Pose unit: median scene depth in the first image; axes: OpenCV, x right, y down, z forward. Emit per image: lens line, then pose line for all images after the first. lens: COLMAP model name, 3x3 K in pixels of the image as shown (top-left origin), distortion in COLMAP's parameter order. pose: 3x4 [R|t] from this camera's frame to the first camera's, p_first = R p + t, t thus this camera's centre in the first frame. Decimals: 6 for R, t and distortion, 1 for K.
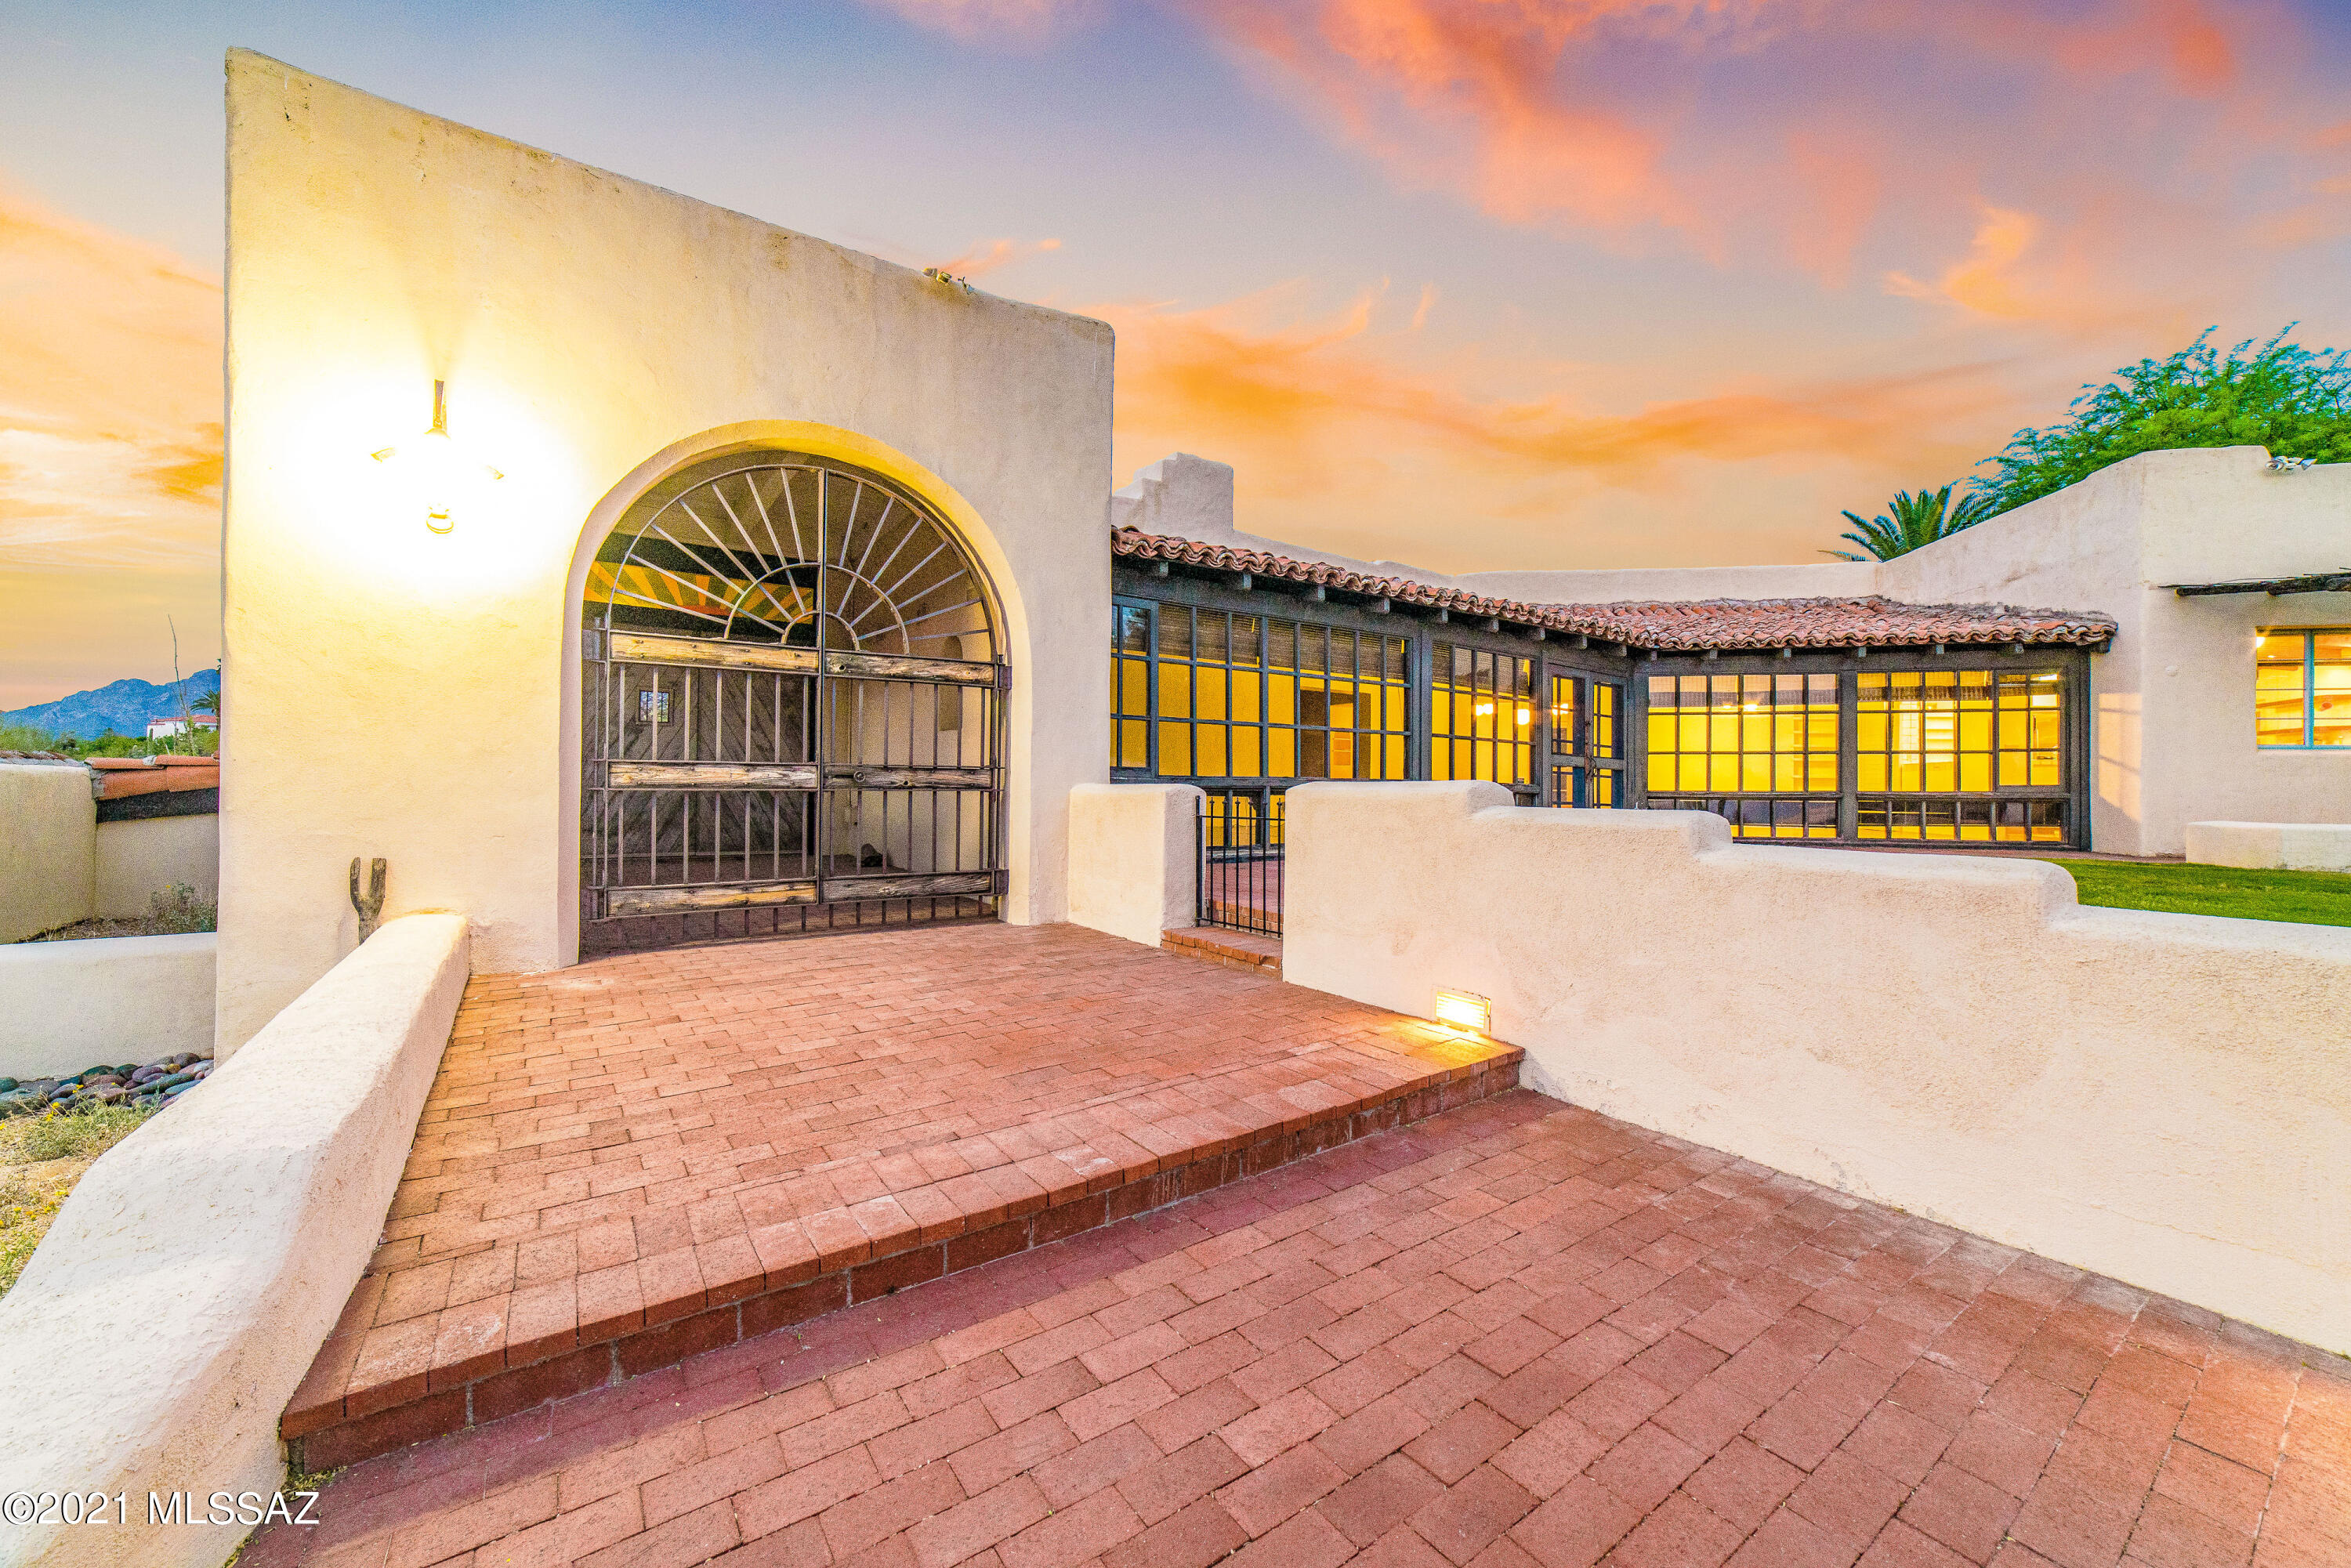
lens RADIAL K [[925.0, 0, 1143.3], [0, 925.0, 789.0], [0, 0, 1]] dist [-0.026539, 0.009155]
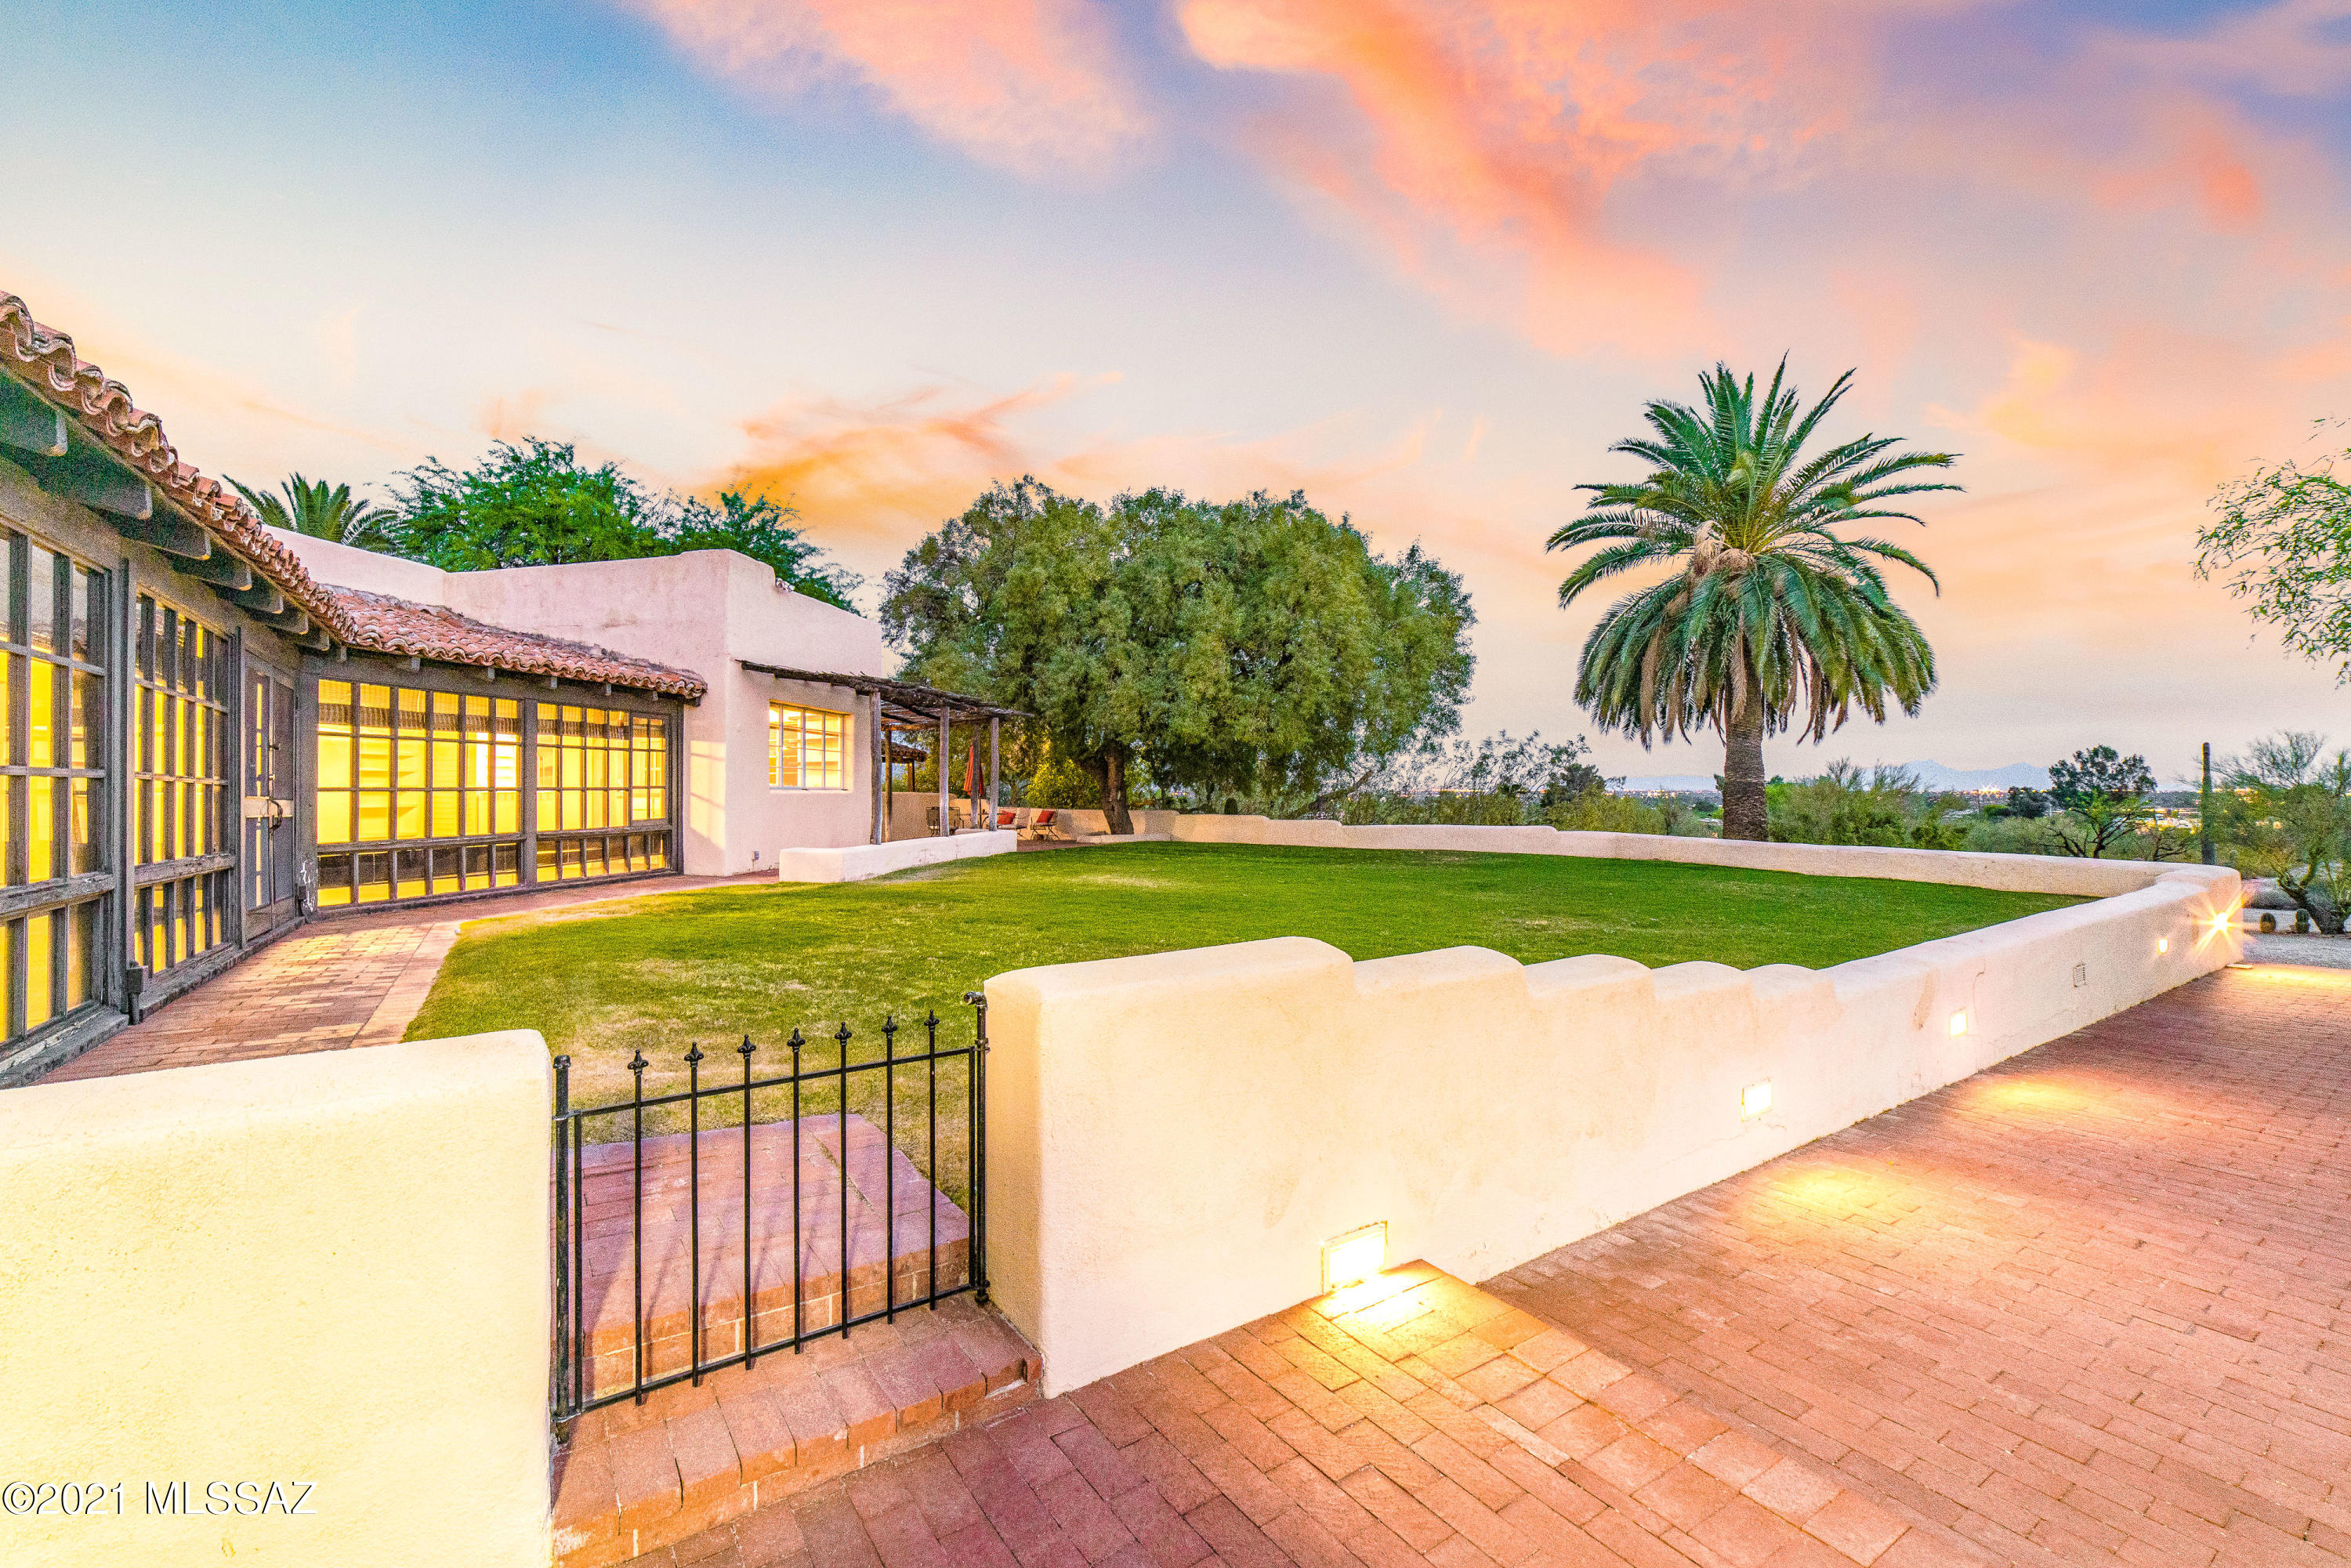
lens RADIAL K [[925.0, 0, 1143.3], [0, 925.0, 789.0], [0, 0, 1]] dist [-0.026539, 0.009155]
pose [[0.028020, 0.000645, 0.999607, -0.130183], [-0.004398, 0.999990, -0.000522, -0.043725], [-0.999598, -0.004382, 0.028023, 0.378430]]
